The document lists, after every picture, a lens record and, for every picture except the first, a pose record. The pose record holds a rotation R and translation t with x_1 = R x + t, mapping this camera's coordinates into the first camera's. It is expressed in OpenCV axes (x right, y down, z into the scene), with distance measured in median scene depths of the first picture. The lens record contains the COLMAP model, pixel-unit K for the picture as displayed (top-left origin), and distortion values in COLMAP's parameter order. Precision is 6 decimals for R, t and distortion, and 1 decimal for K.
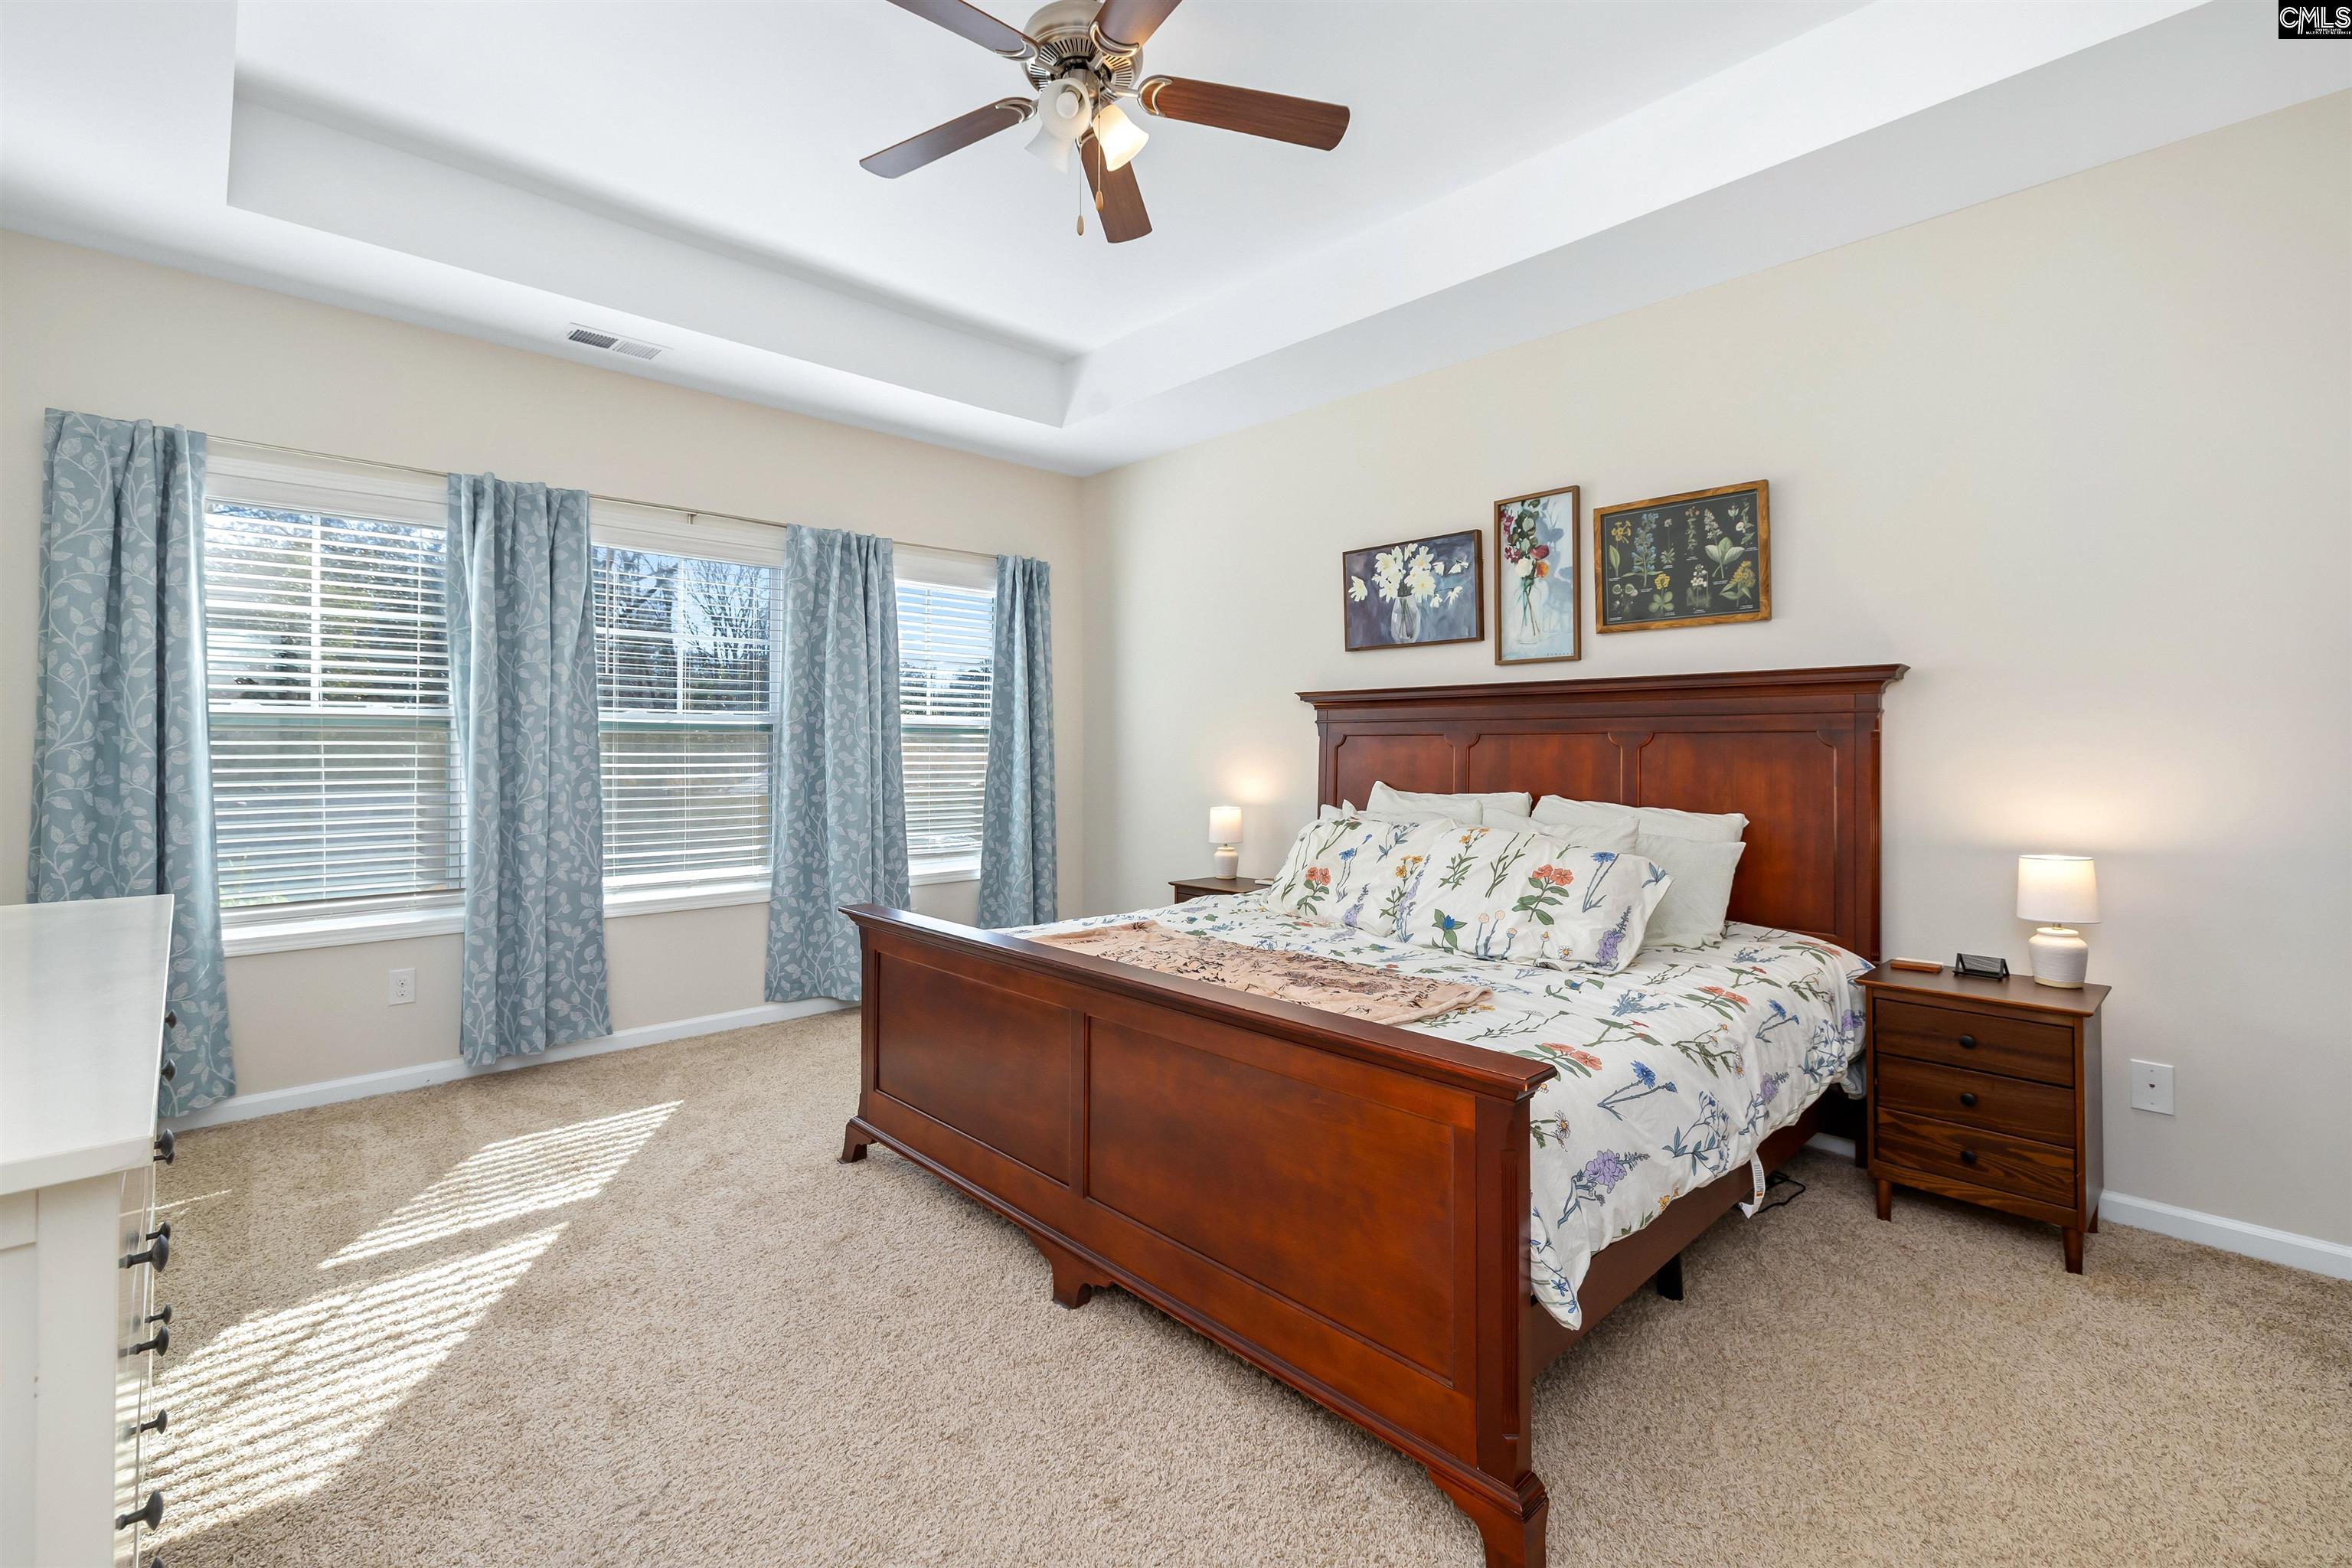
lens RADIAL K [[1018.7, 0, 1152.4], [0, 1018.7, 746.1], [0, 0, 1]] dist [-0.001238, -0.000116]
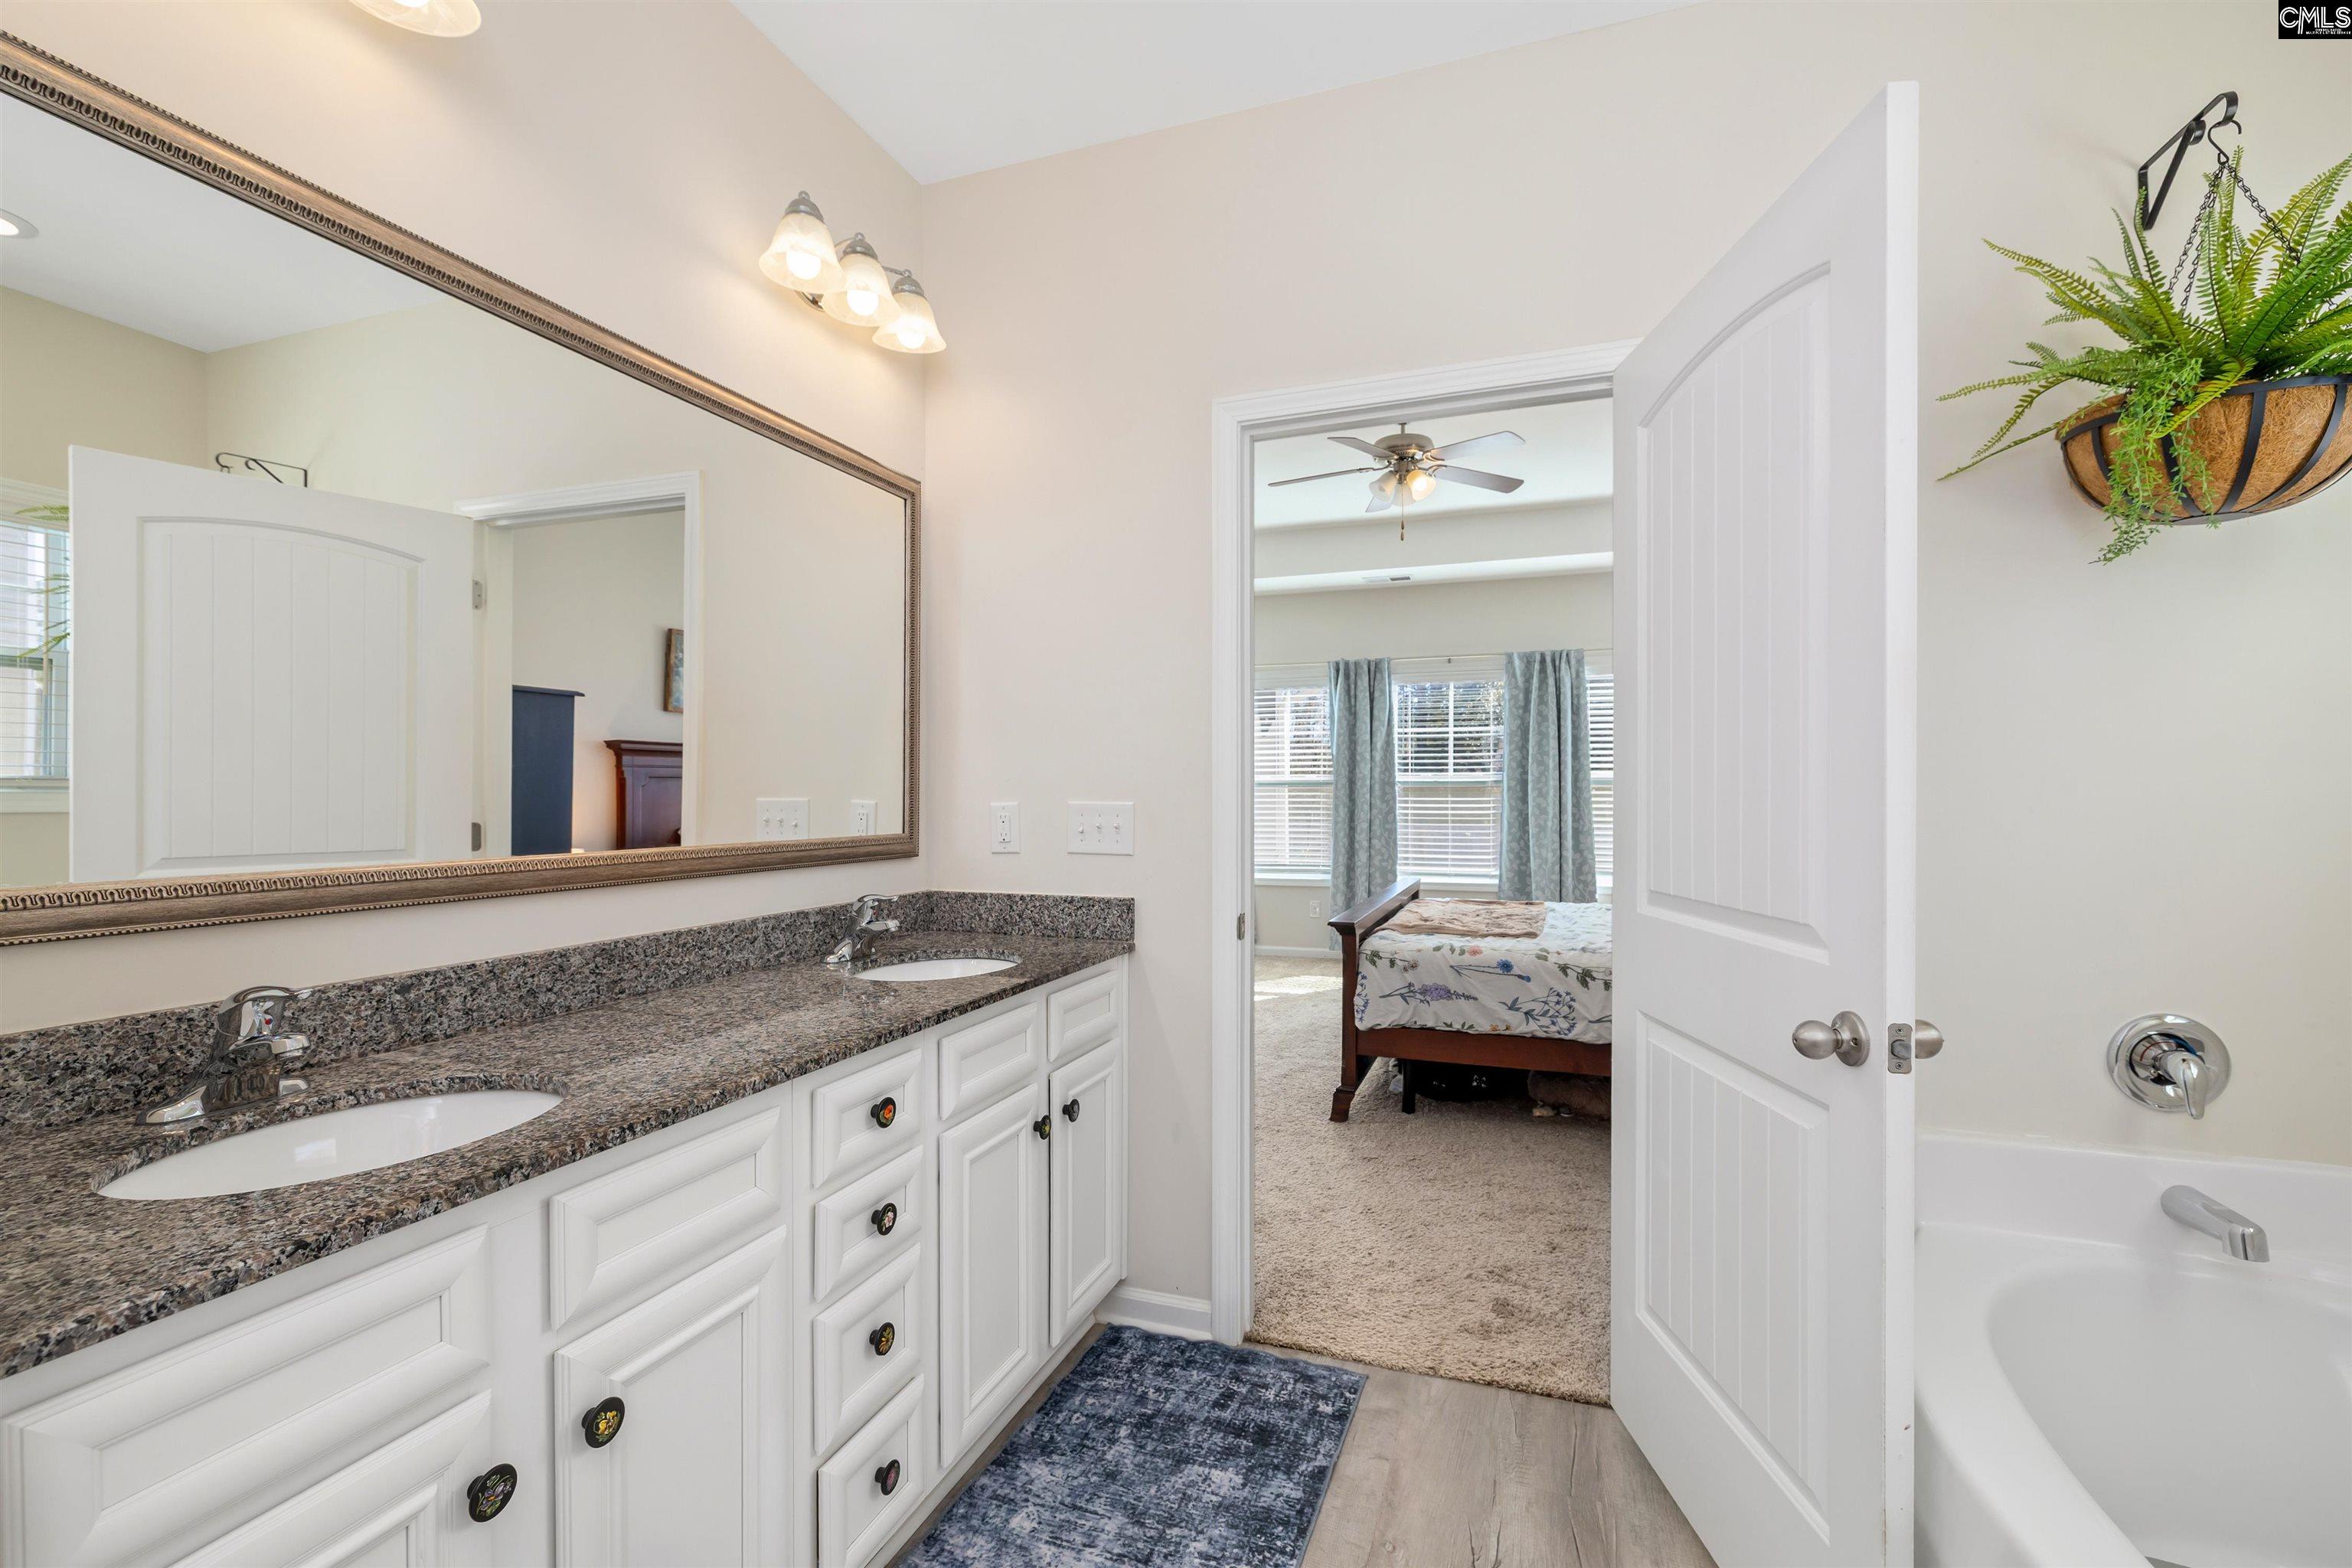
lens RADIAL K [[1018.7, 0, 1171.9], [0, 1018.7, 793.5], [0, 0, 1]] dist [-0.001238, -0.000116]
pose [[0.458730, -0.004968, -0.888562, 1.624035], [0.004931, 0.999983, -0.003045, 0.002590], [0.888562, -0.002984, 0.458747, -0.364285]]
